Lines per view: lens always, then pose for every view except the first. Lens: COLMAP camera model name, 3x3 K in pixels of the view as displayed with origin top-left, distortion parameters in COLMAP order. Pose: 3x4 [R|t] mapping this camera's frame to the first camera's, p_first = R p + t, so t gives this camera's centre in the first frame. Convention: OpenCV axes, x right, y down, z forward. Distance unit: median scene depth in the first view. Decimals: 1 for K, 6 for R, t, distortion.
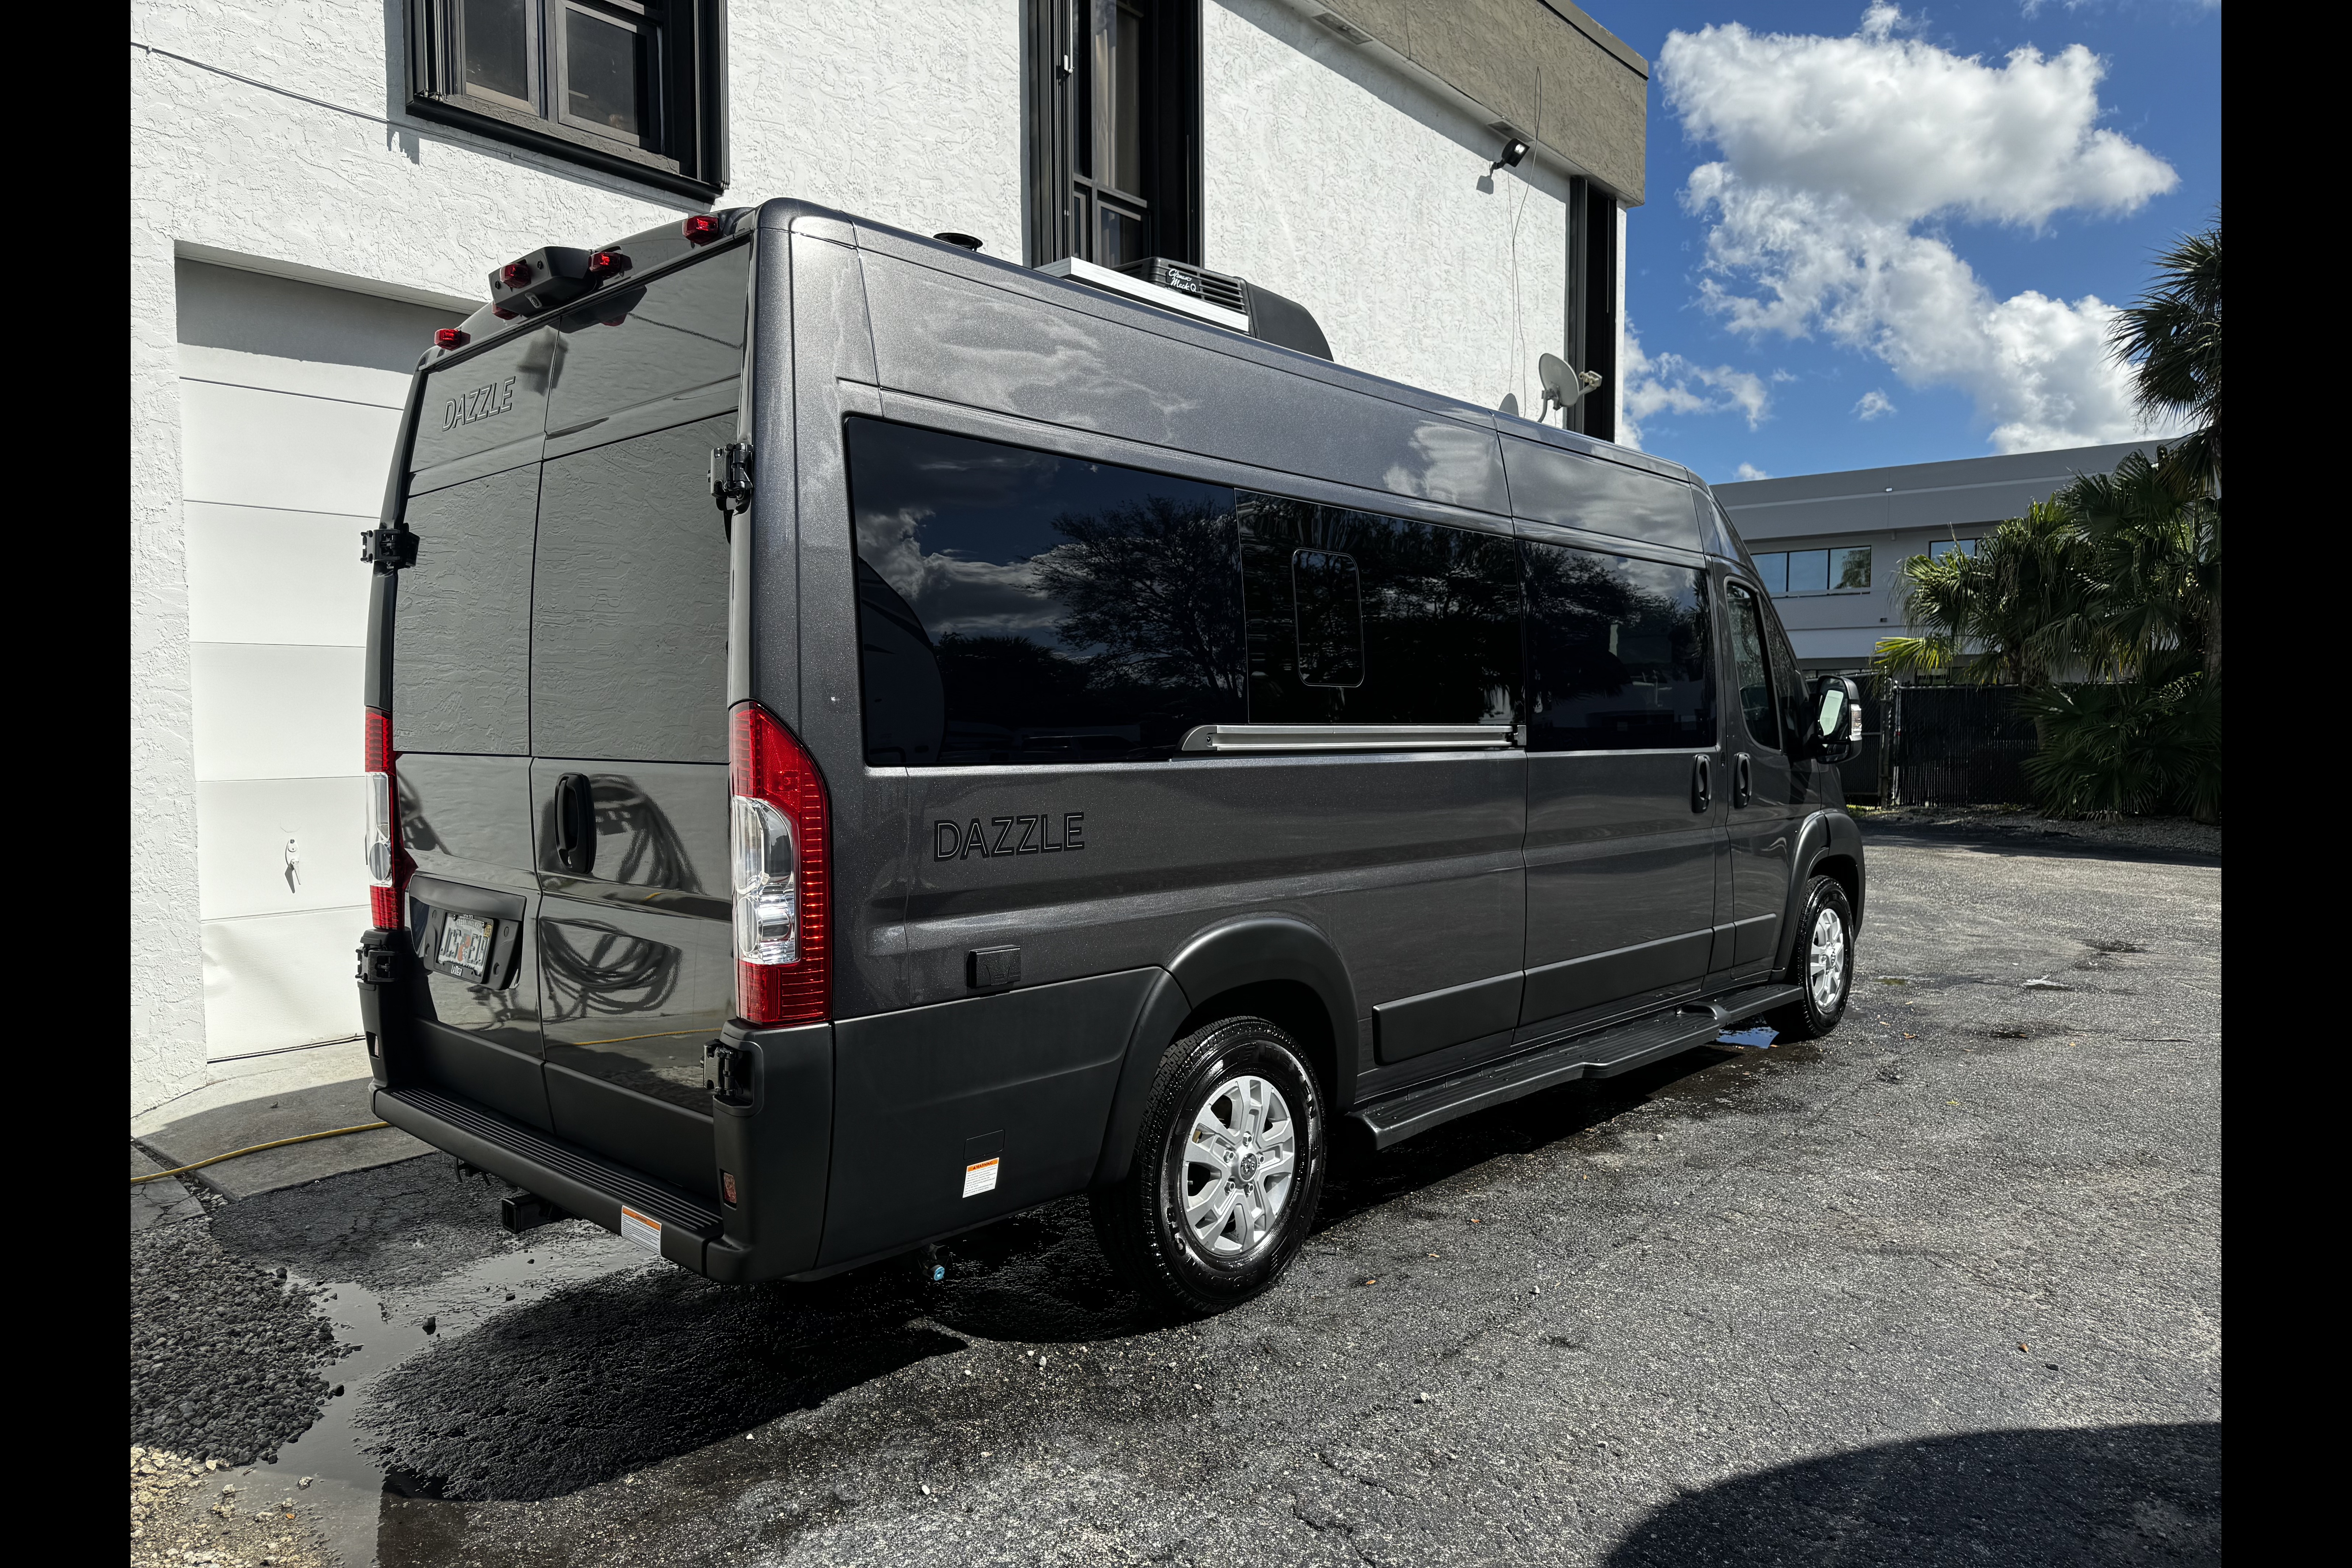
lens RADIAL K [[1494.6, 0, 1184.9], [0, 1494.6, 794.5], [0, 0, 1]] dist [0.006355, 0.001205]
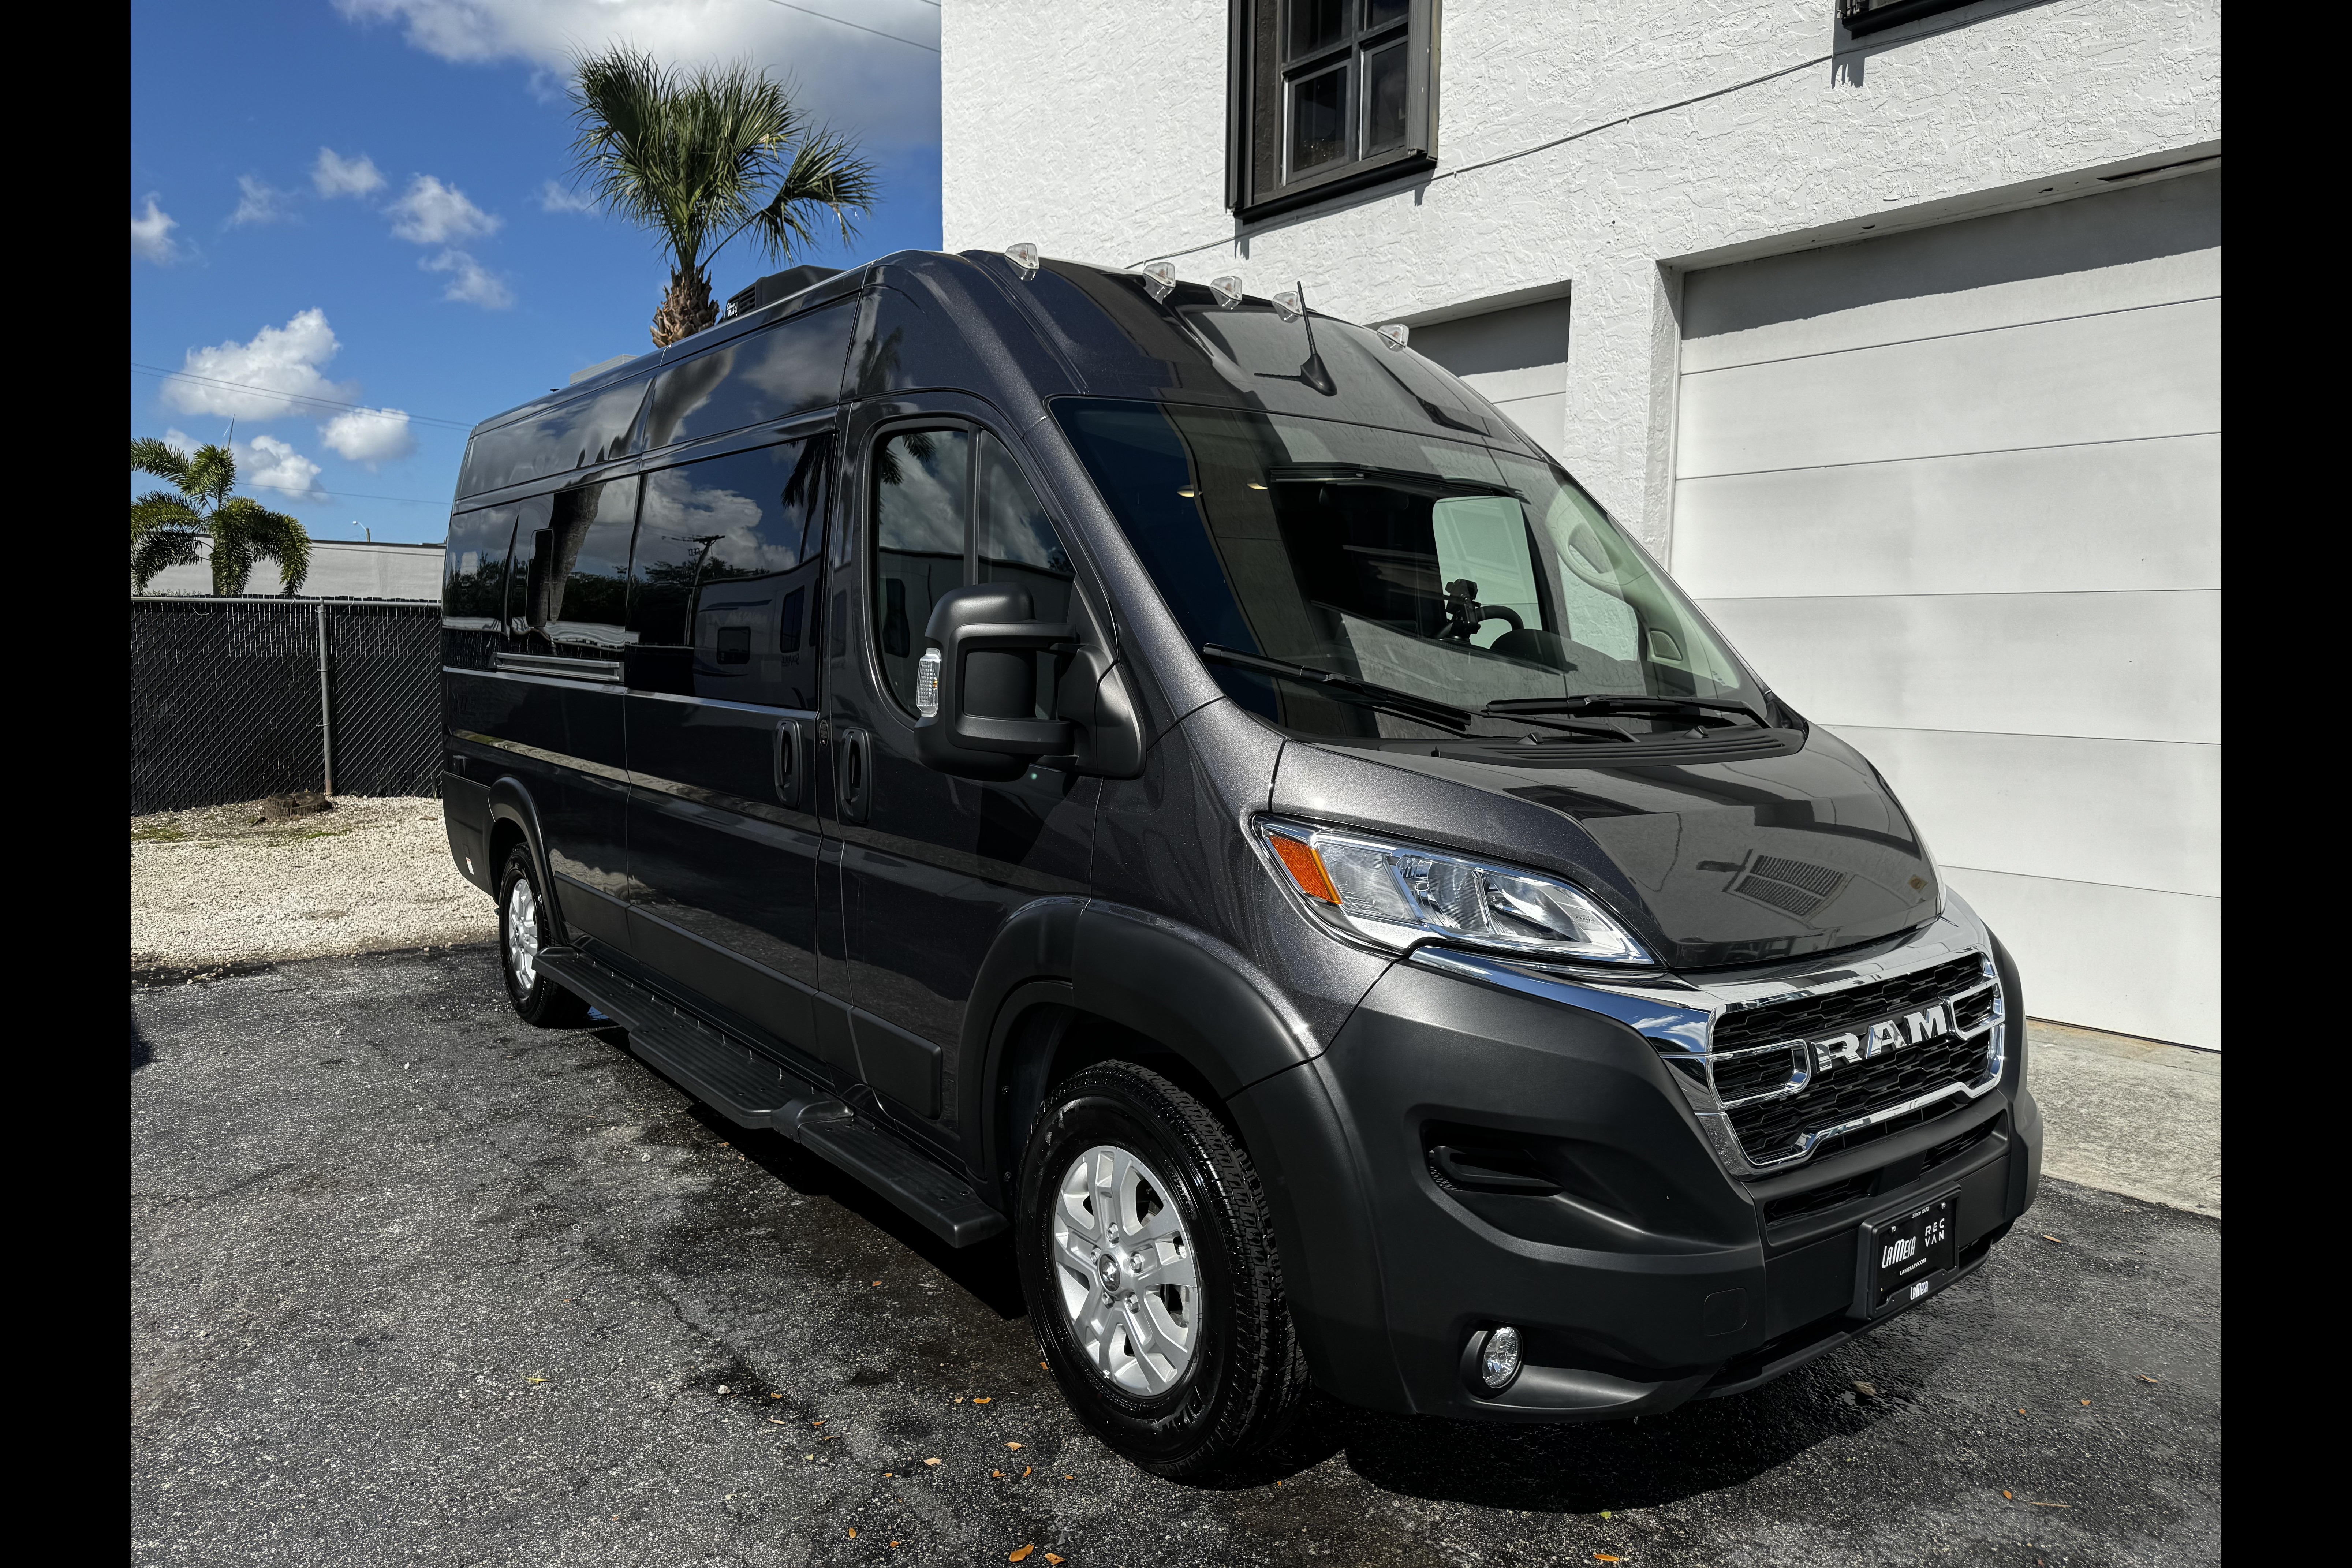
lens RADIAL K [[1494.6, 0, 1184.3], [0, 1494.6, 772.9], [0, 0, 1]] dist [0.006355, 0.001205]
pose [[-0.166814, 0.097867, -0.981119, 1.105596], [-0.050599, 0.992901, 0.107645, -0.107390], [0.984689, 0.067601, -0.160677, 1.436467]]
